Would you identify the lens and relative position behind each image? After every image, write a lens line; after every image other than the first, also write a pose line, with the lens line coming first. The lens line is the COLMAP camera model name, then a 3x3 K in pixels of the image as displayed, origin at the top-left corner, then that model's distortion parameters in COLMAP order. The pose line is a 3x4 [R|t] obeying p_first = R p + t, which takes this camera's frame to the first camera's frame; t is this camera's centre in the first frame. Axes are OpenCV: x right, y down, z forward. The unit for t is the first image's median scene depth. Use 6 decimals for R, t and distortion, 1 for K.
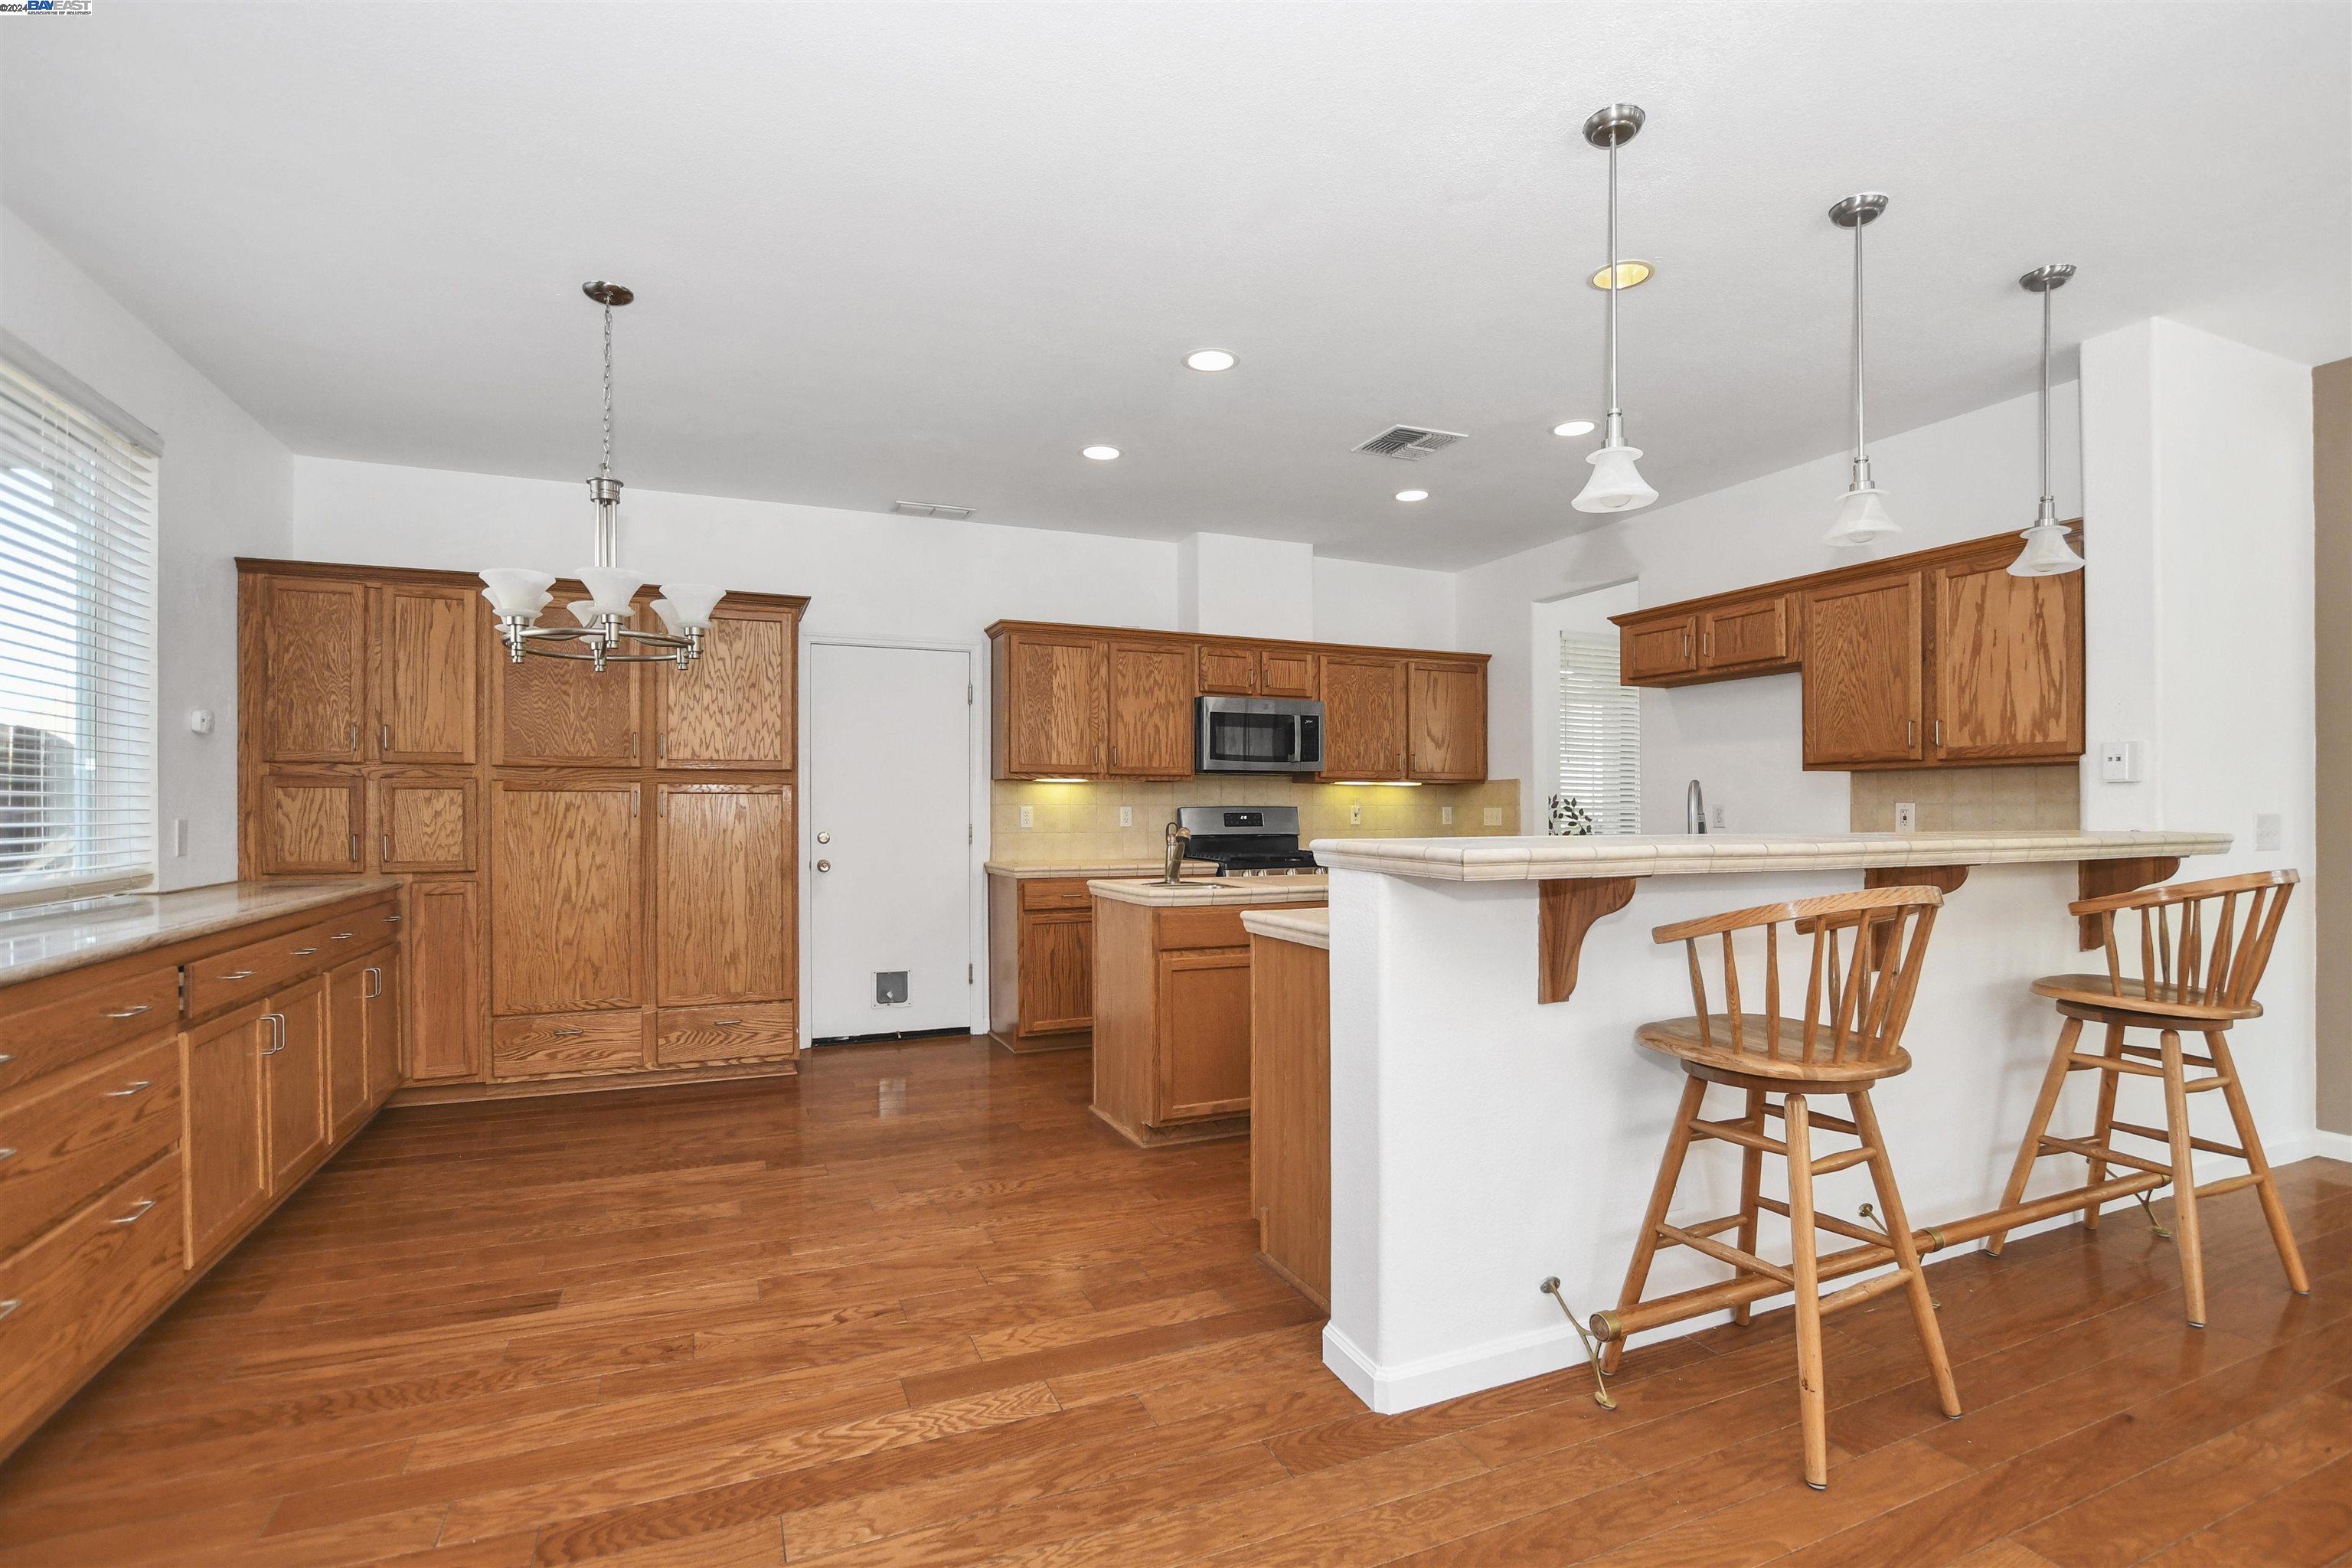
lens RADIAL K [[1092.1, 0, 1164.6], [0, 1092.1, 817.8], [0, 0, 1]] dist [-0.022500, 0.000488]
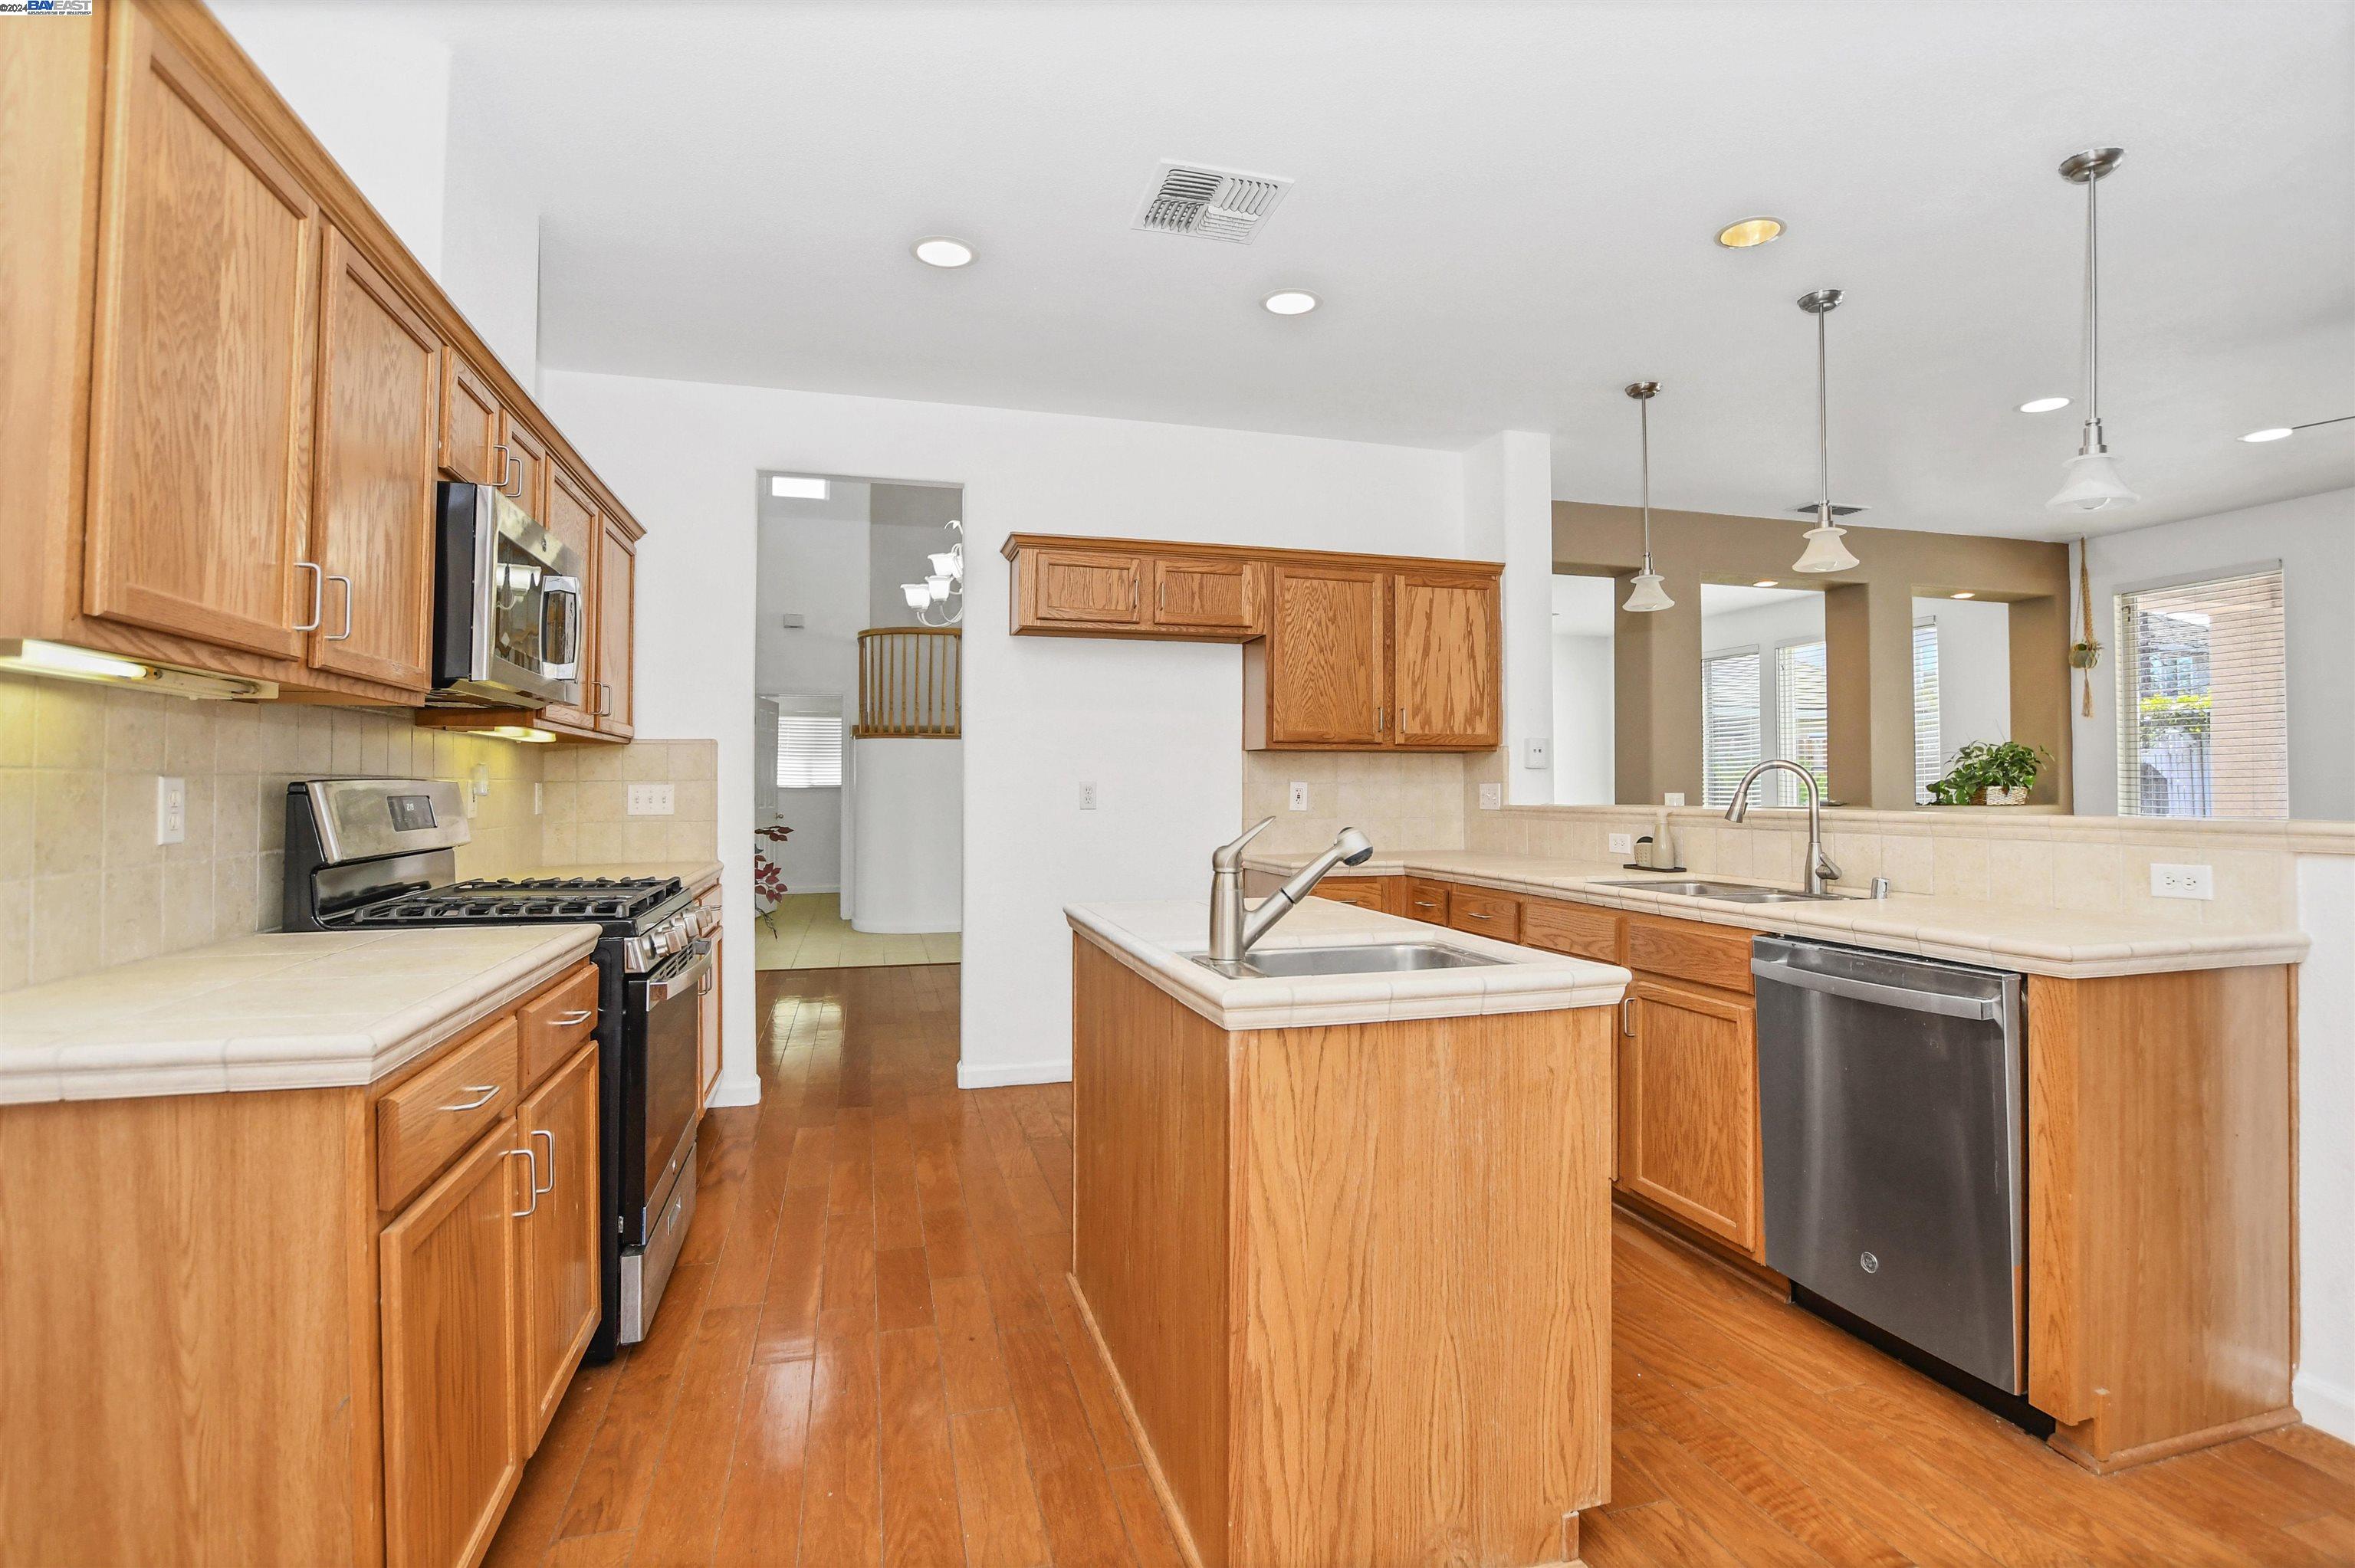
lens RADIAL K [[1146.7, 0, 1183.8], [0, 1146.7, 750.0], [0, 0, 1]] dist [-0.024841, 0.000008]
pose [[0.126914, 0.031476, 0.991414, -0.437357], [0.005553, 0.999458, -0.032442, -0.009330], [-0.991898, 0.009623, 0.126671, 0.955769]]
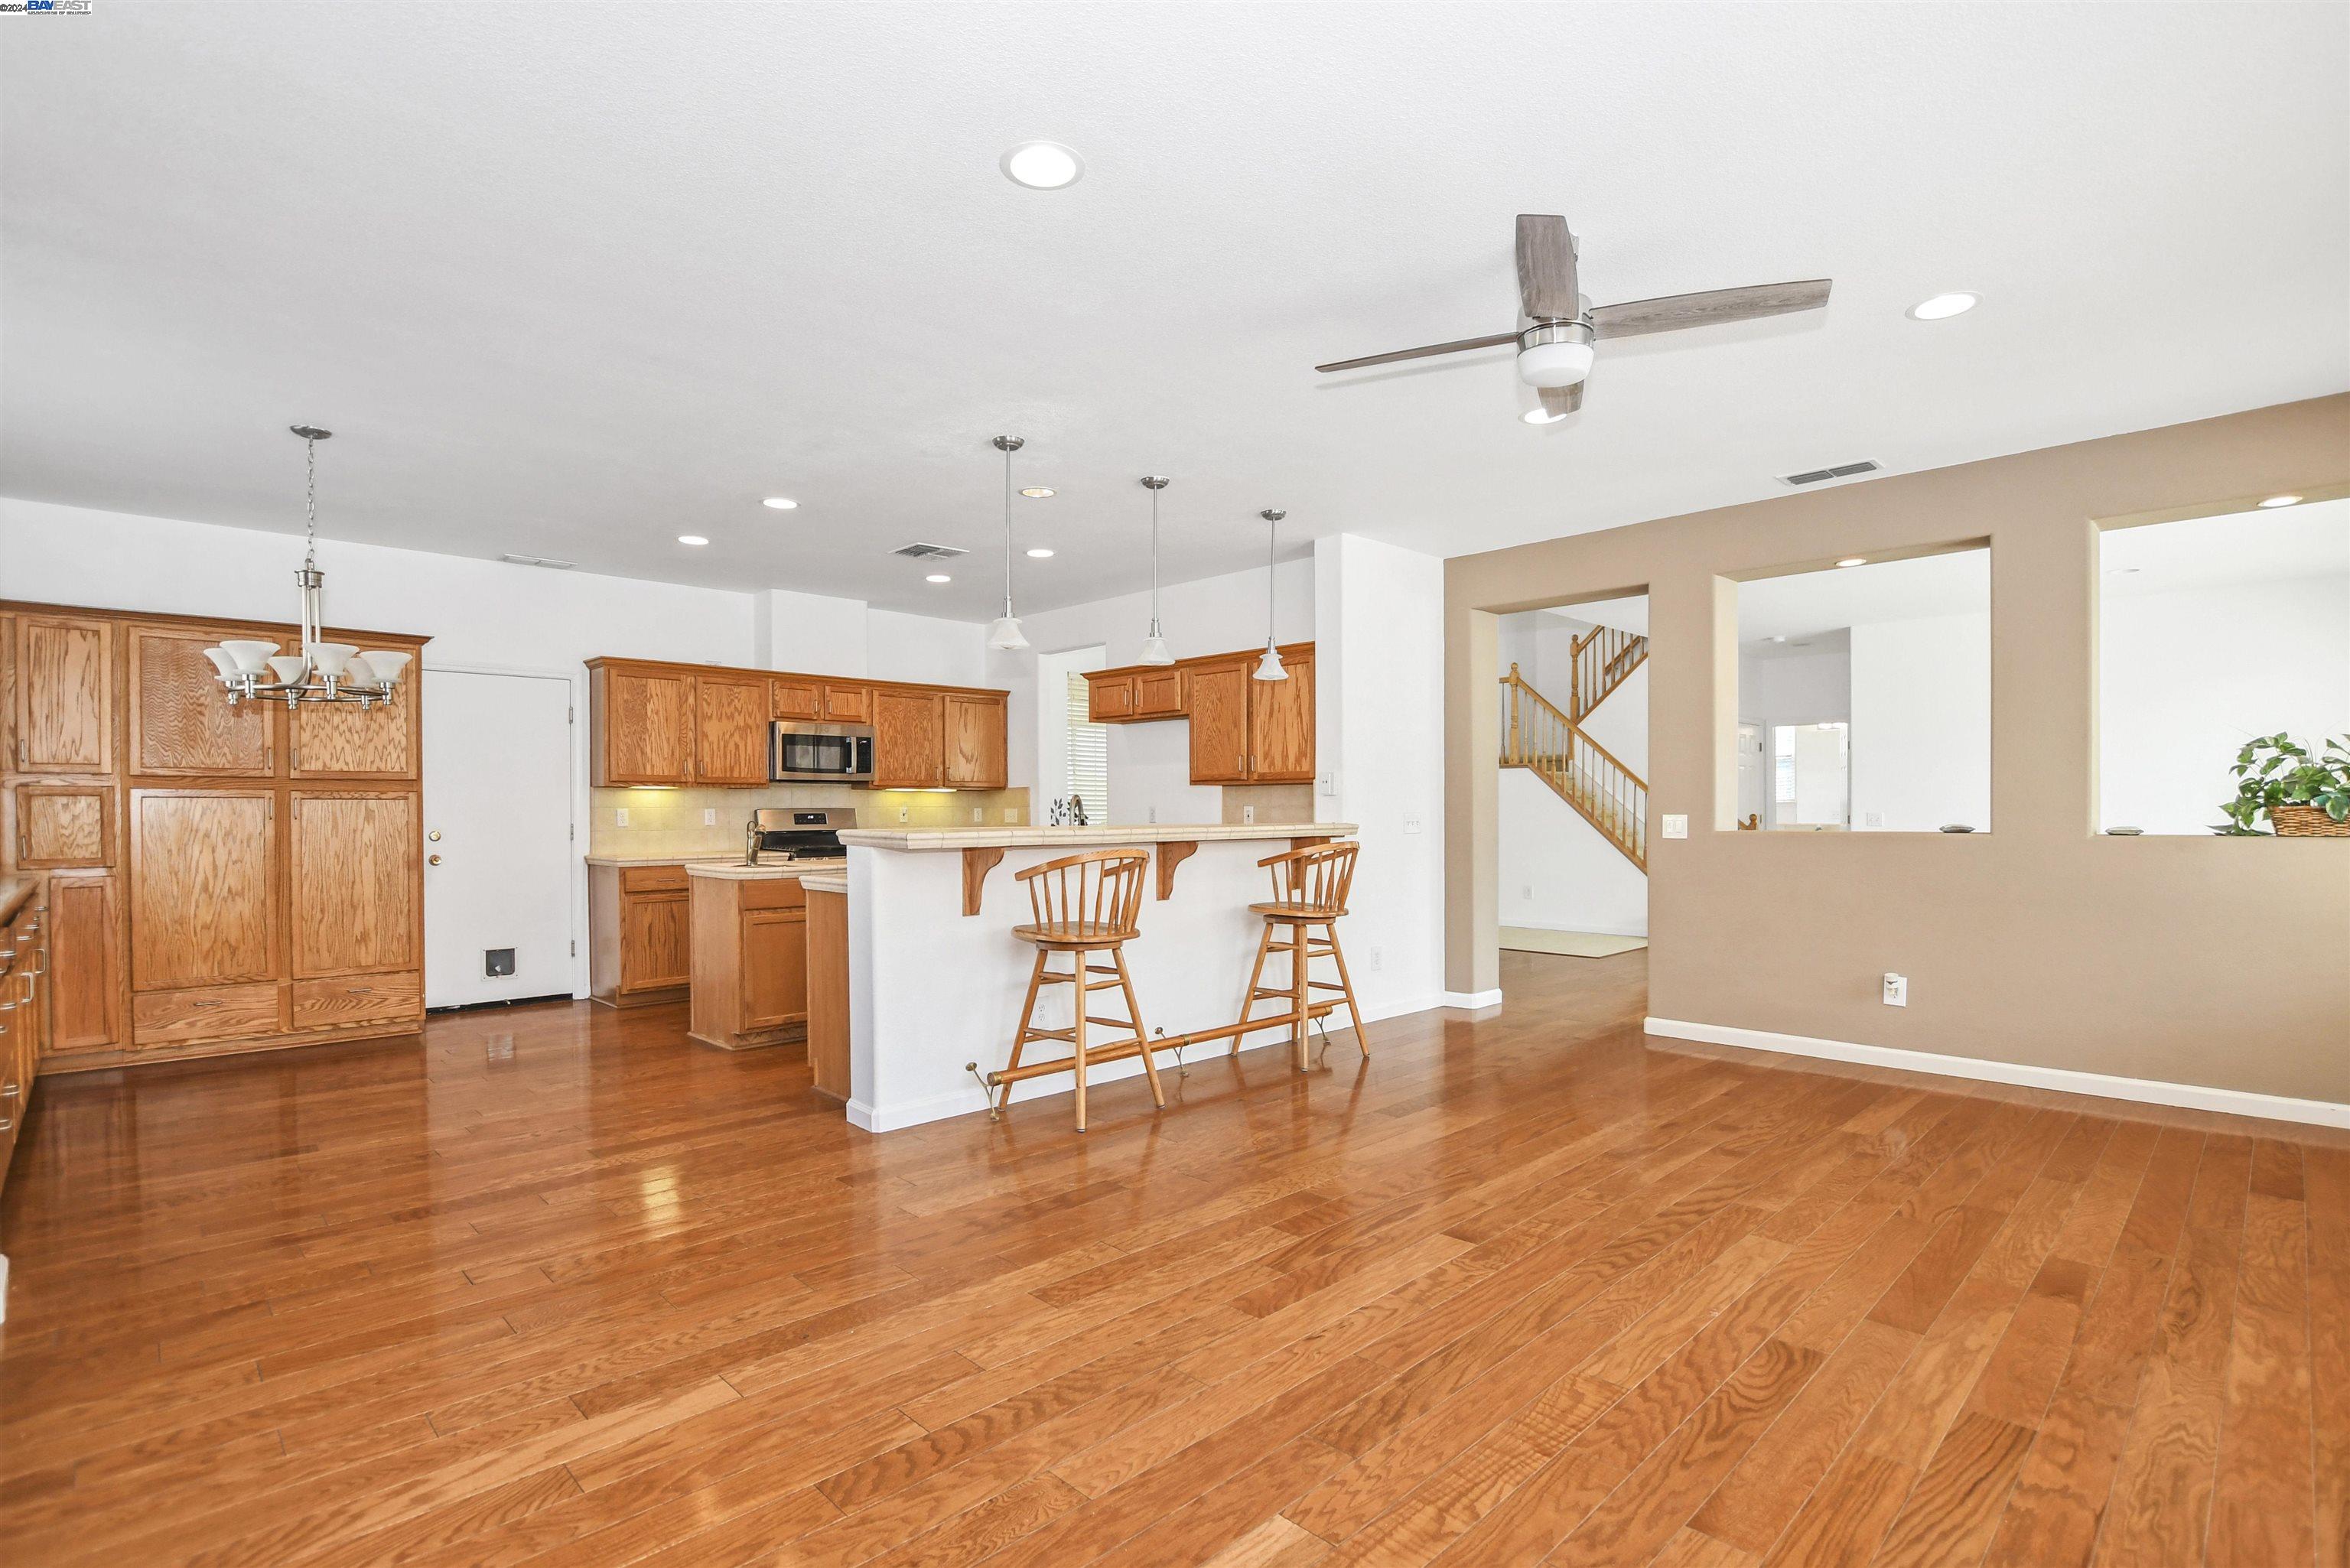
lens RADIAL K [[1091.1, 0, 1163.6], [0, 1091.1, 817.8], [0, 0, 1]] dist [-0.022500, 0.000488]
pose [[0.930694, -0.004769, 0.365768, -0.010654], [0.004020, 0.999988, 0.002811, -0.001752], [-0.365777, -0.001146, 0.930702, -0.429652]]
